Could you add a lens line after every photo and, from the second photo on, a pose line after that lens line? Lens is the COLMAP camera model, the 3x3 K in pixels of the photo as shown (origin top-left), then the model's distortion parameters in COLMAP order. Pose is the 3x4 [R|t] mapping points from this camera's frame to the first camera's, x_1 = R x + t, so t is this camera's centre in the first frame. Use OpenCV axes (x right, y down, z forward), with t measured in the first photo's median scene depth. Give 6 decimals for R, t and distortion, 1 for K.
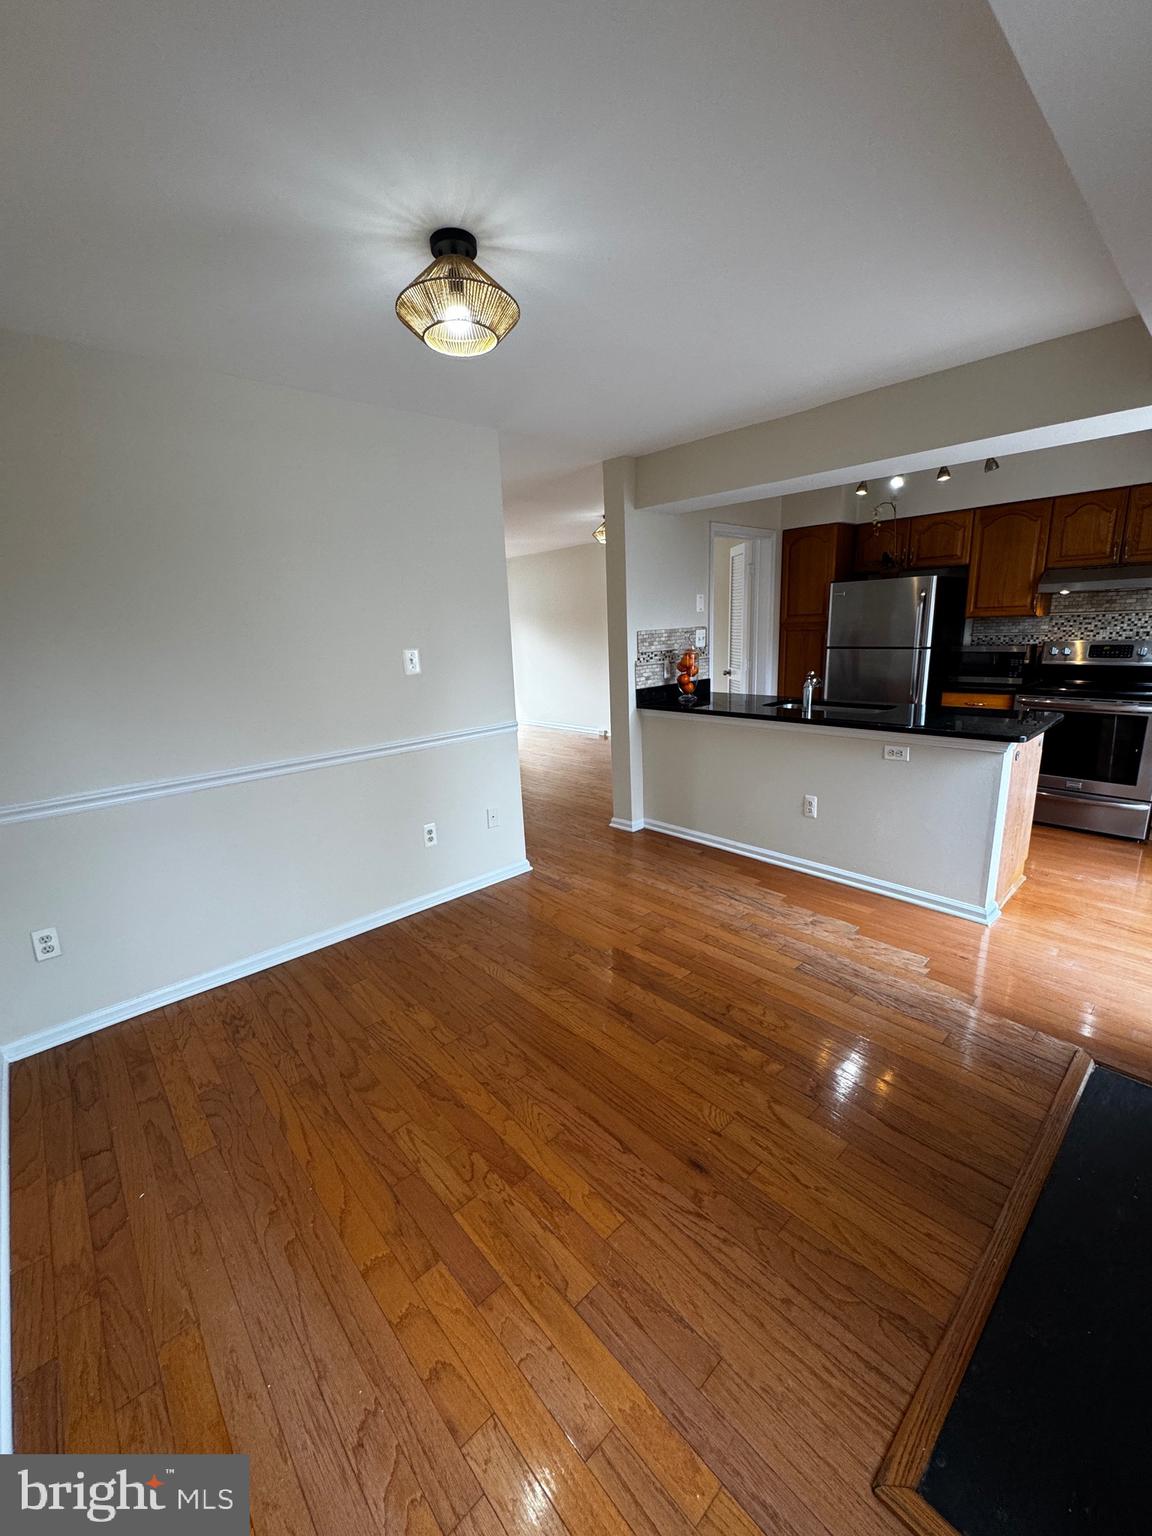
lens RADIAL K [[609.5, 0, 576.0], [0, 609.5, 768.0], [0, 0, 1]] dist [-0.001359, 0.000055]
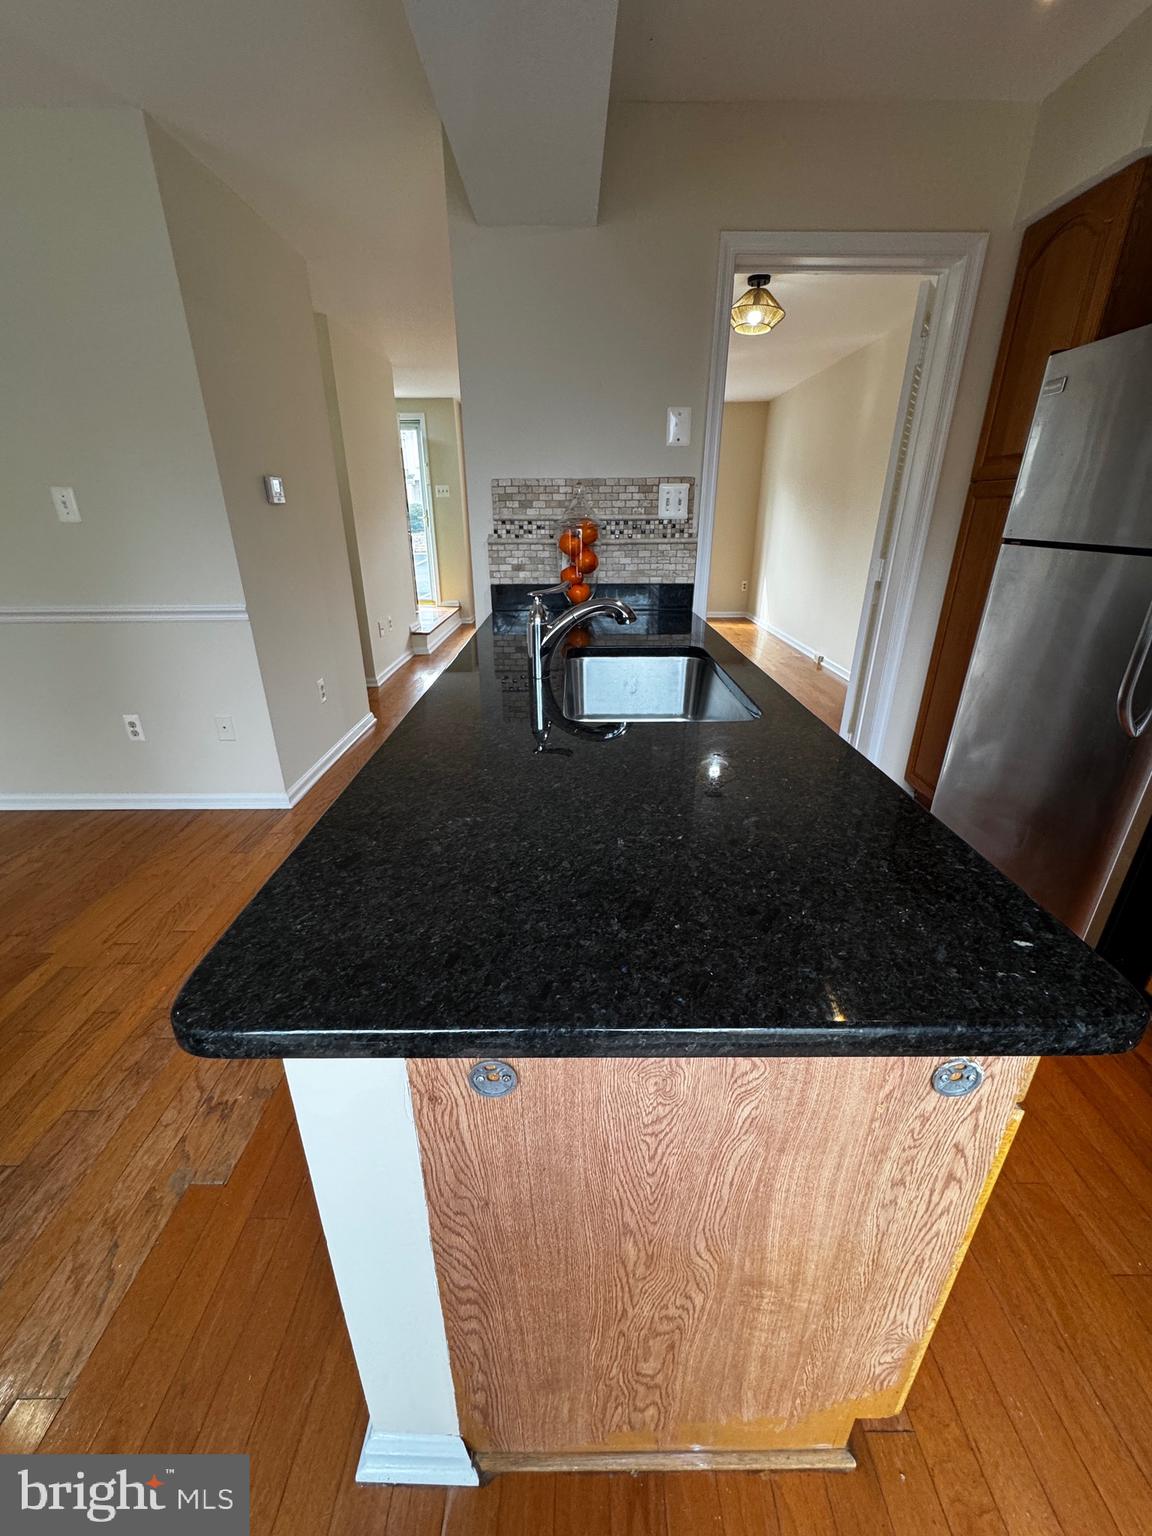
lens RADIAL K [[609.5, 0, 576.0], [0, 609.5, 768.0], [0, 0, 1]] dist [-0.001359, 0.000055]
pose [[0.740422, 0.298260, -0.602342, 0.578078], [-0.181364, 0.951568, 0.248246, -0.123243], [0.647211, -0.074564, 0.758656, 0.598365]]
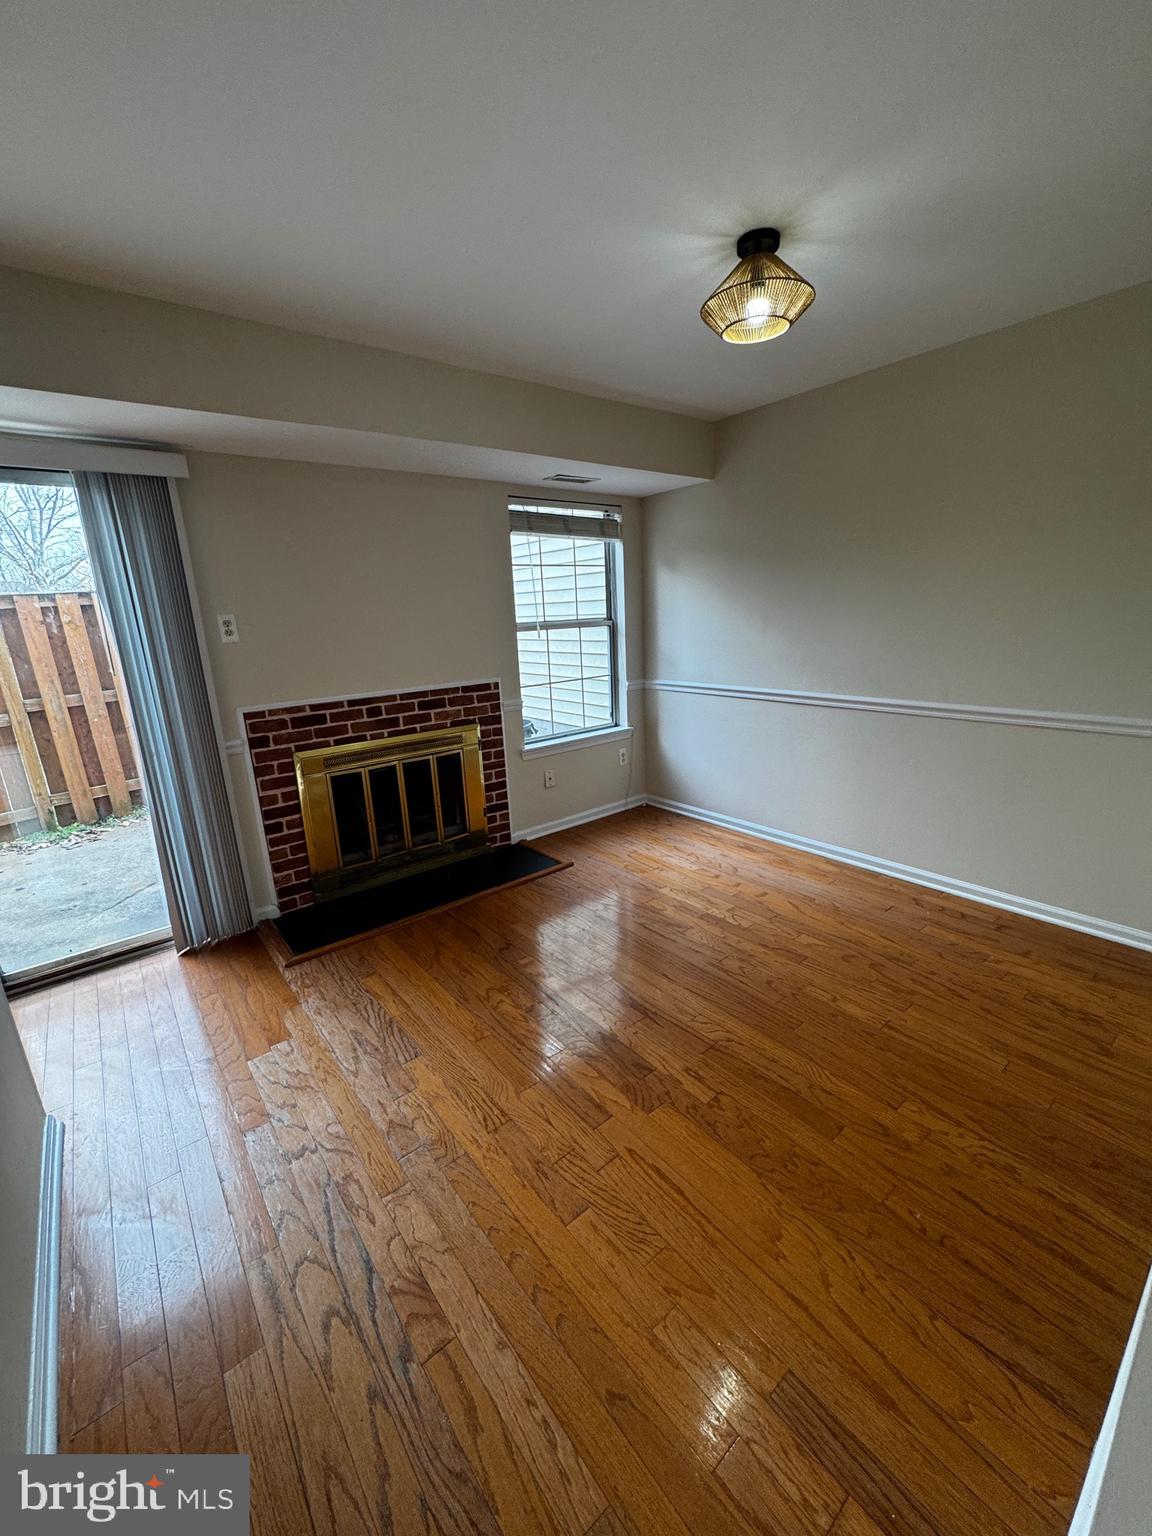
lens RADIAL K [[609.5, 0, 576.0], [0, 609.5, 768.0], [0, 0, 1]] dist [-0.001359, 0.000055]
pose [[-0.994184, 0.071629, 0.080425, 0.041493], [0.100834, 0.881417, 0.461451, -0.219856], [-0.037835, 0.466877, -0.883513, 0.951171]]
